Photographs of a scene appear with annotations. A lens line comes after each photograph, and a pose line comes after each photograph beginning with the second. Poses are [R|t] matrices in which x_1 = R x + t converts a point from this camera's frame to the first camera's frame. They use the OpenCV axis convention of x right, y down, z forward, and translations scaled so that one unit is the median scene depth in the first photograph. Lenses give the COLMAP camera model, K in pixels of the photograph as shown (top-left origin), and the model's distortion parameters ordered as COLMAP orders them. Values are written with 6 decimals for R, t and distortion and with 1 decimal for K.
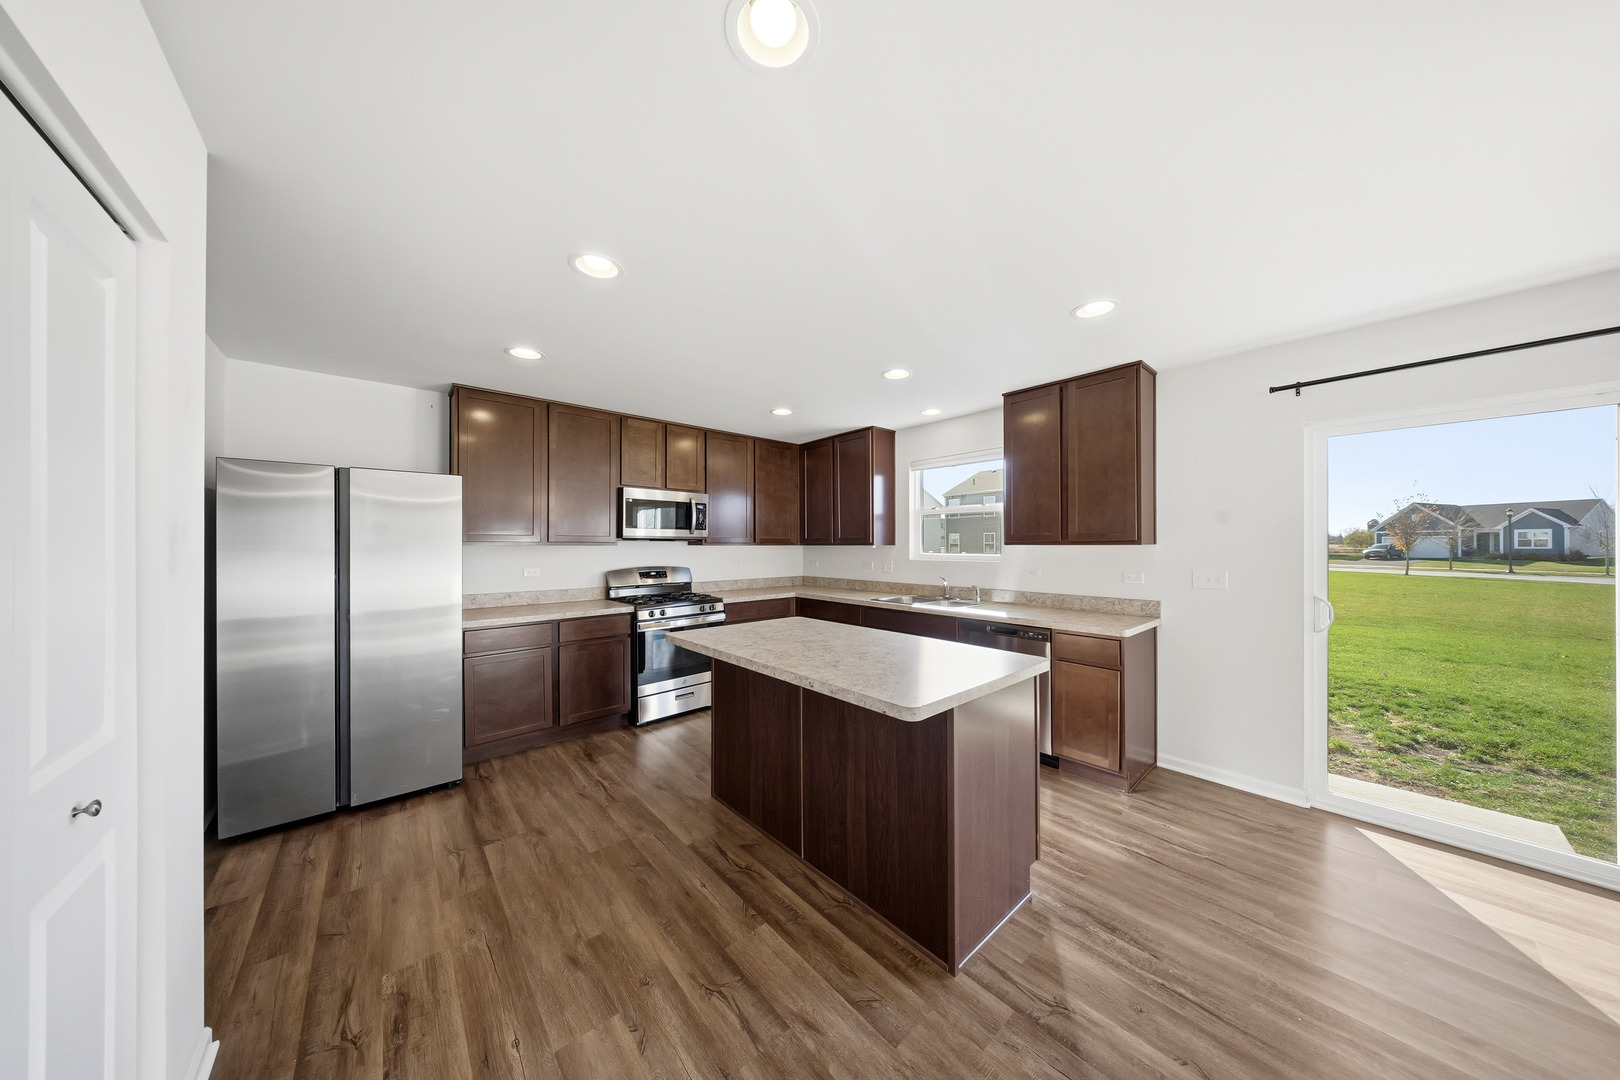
lens RADIAL K [[492.5, 0, 814.3], [0, 492.5, 543.5], [0, 0, 1]] dist [-0.000411, -0.000176]
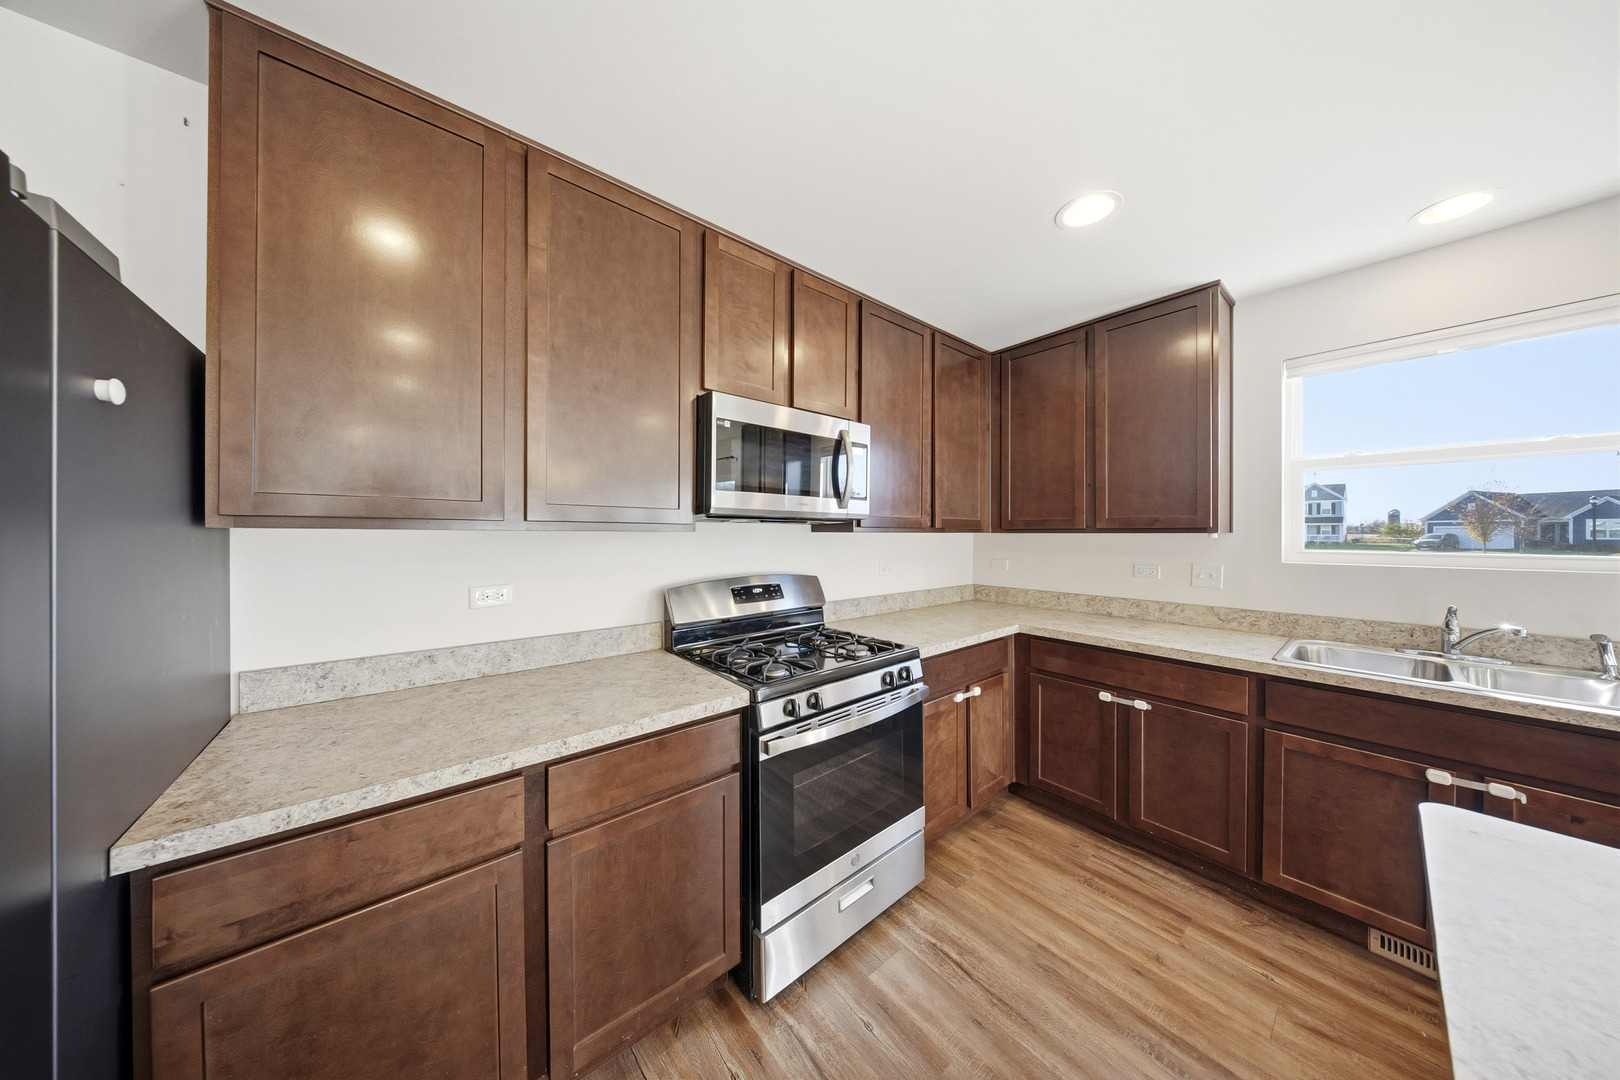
lens RADIAL K [[478.3, 0, 812.0], [0, 478.3, 534.6], [0, 0, 1]] dist [0.004975, -0.002742]
pose [[0.999470, 0.002025, -0.032503, -0.281212], [-0.001895, 0.999990, 0.004037, 0.004856], [0.032510, -0.003974, 0.999463, 0.581166]]
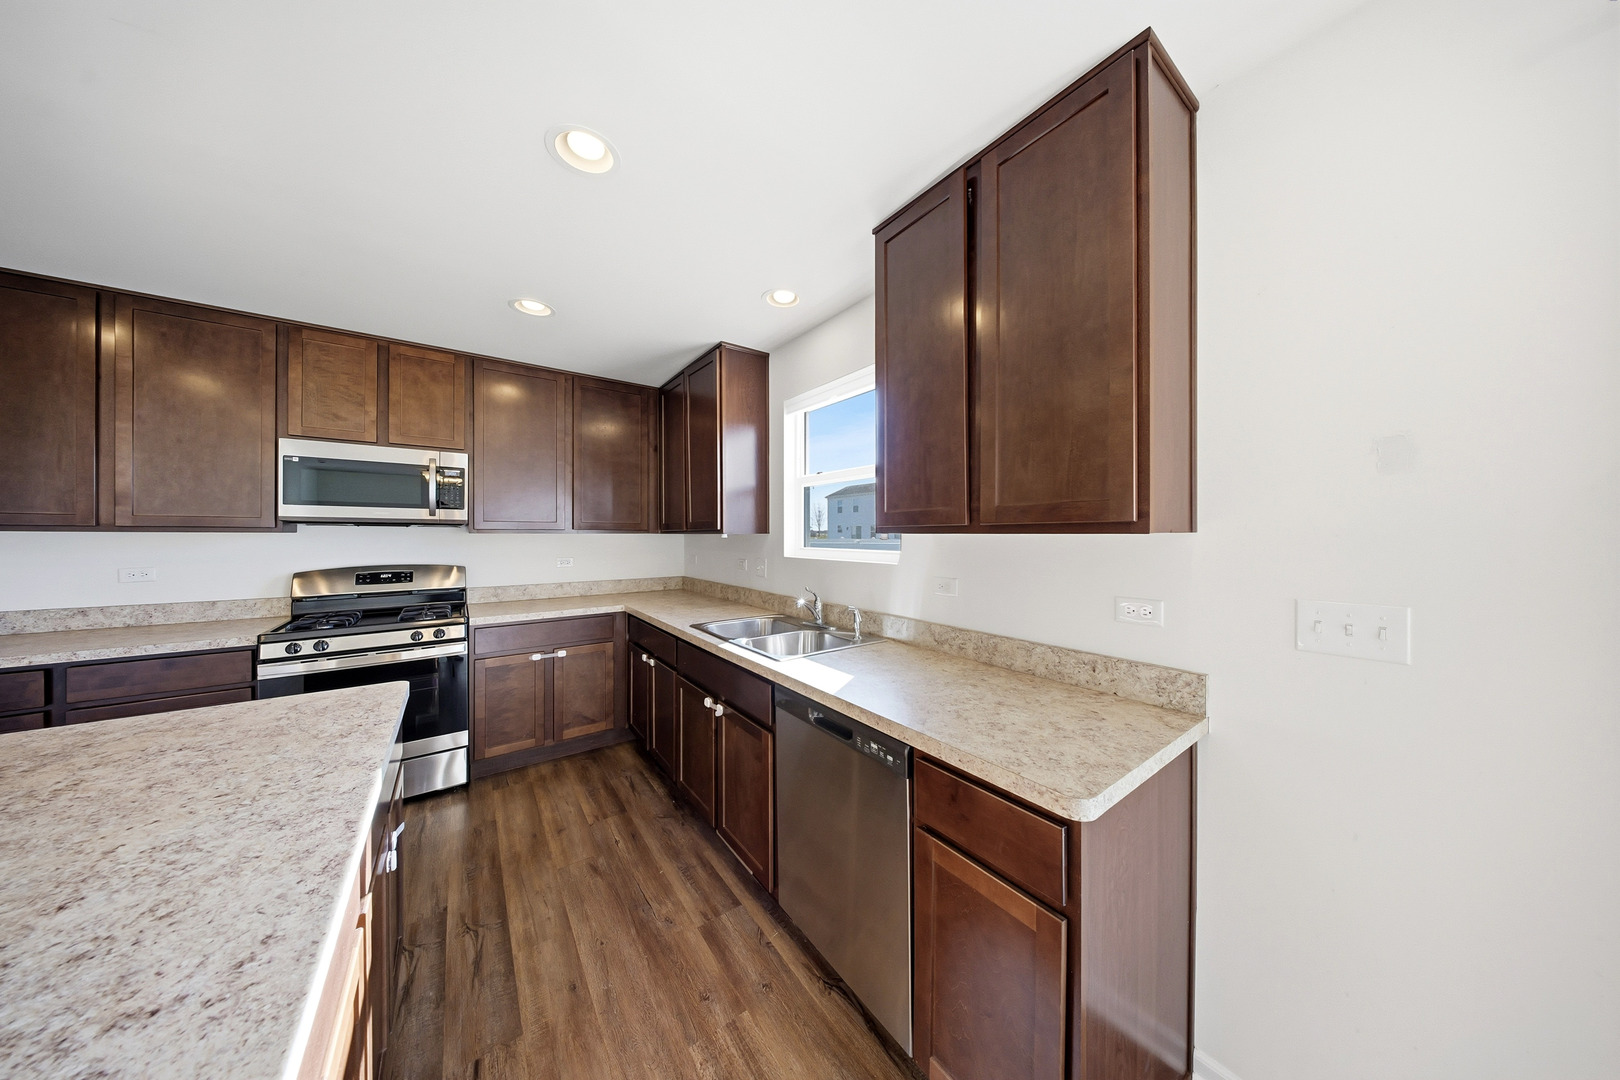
lens RADIAL K [[479.8, 0, 814.1], [0, 479.8, 533.7], [0, 0, 1]] dist [0.000856, -0.002247]
pose [[0.996163, 0.002838, -0.087472, 0.322005], [-0.002678, 0.999995, 0.001943, 0.002354], [0.087477, -0.001702, 0.996165, 0.448768]]
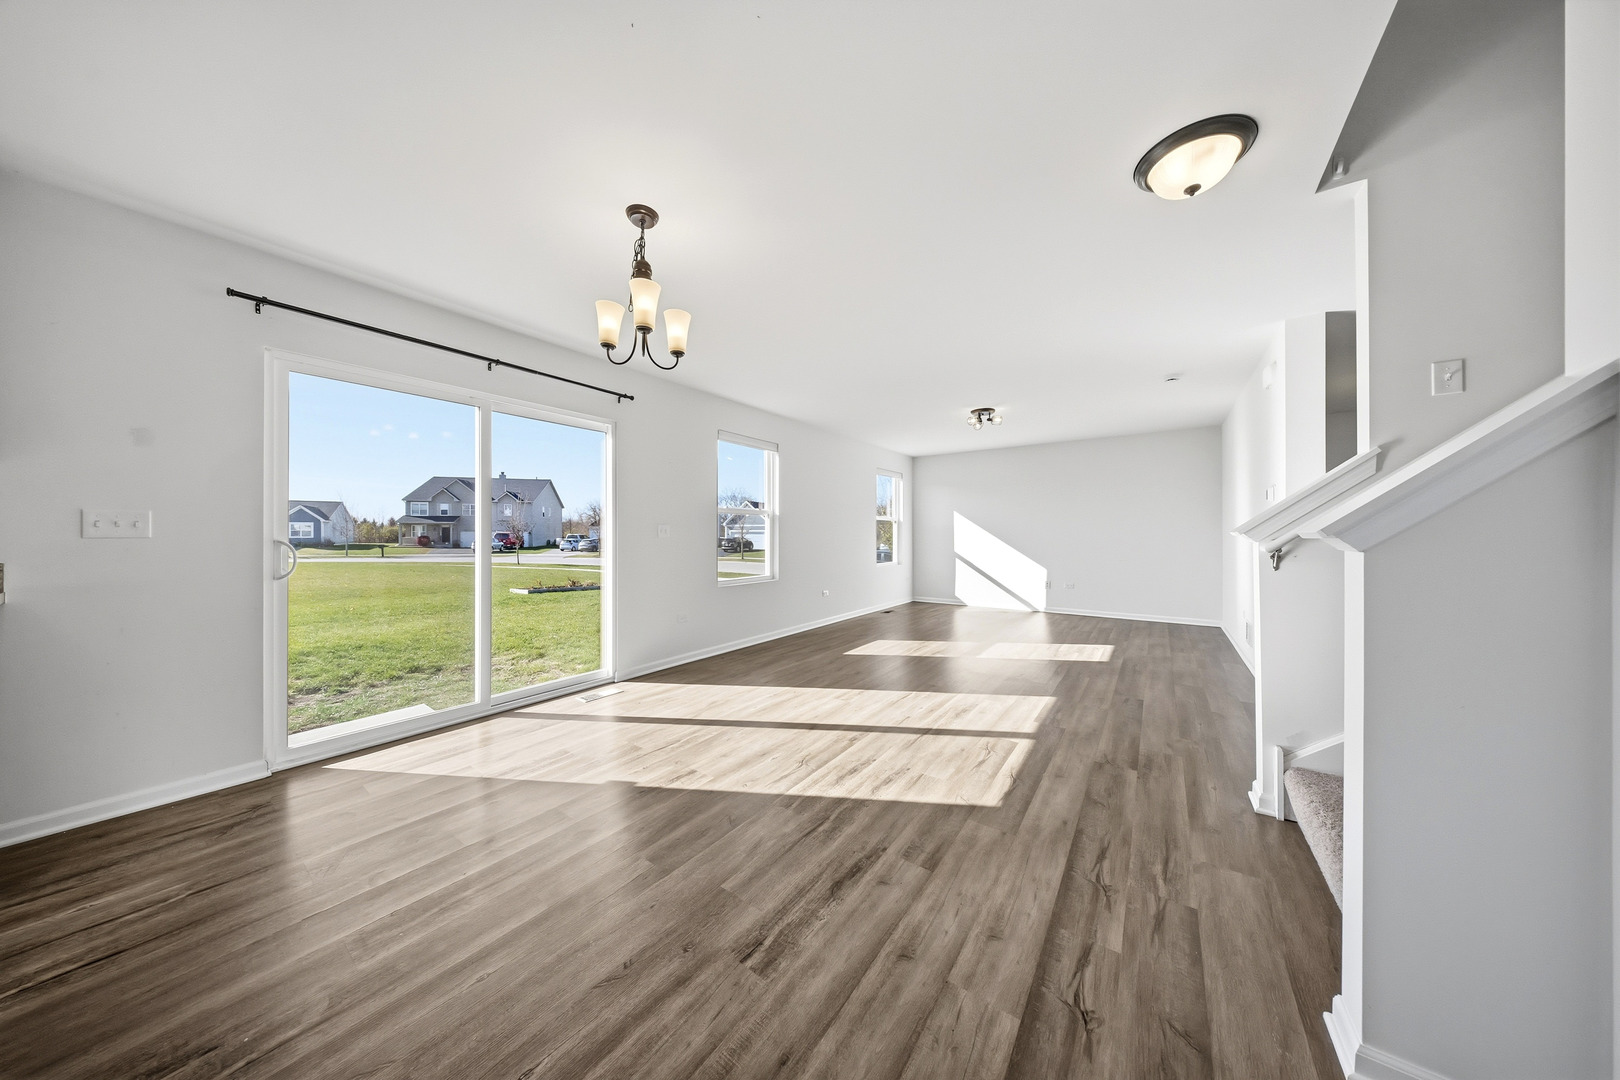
lens RADIAL K [[479.8, 0, 814.1], [0, 479.8, 533.7], [0, 0, 1]] dist [0.000856, -0.002247]
pose [[-0.224603, 0.006138, 0.974431, -0.041295], [-0.002480, 0.999973, -0.006871, 0.065742], [-0.974447, -0.003960, -0.224581, 0.150607]]
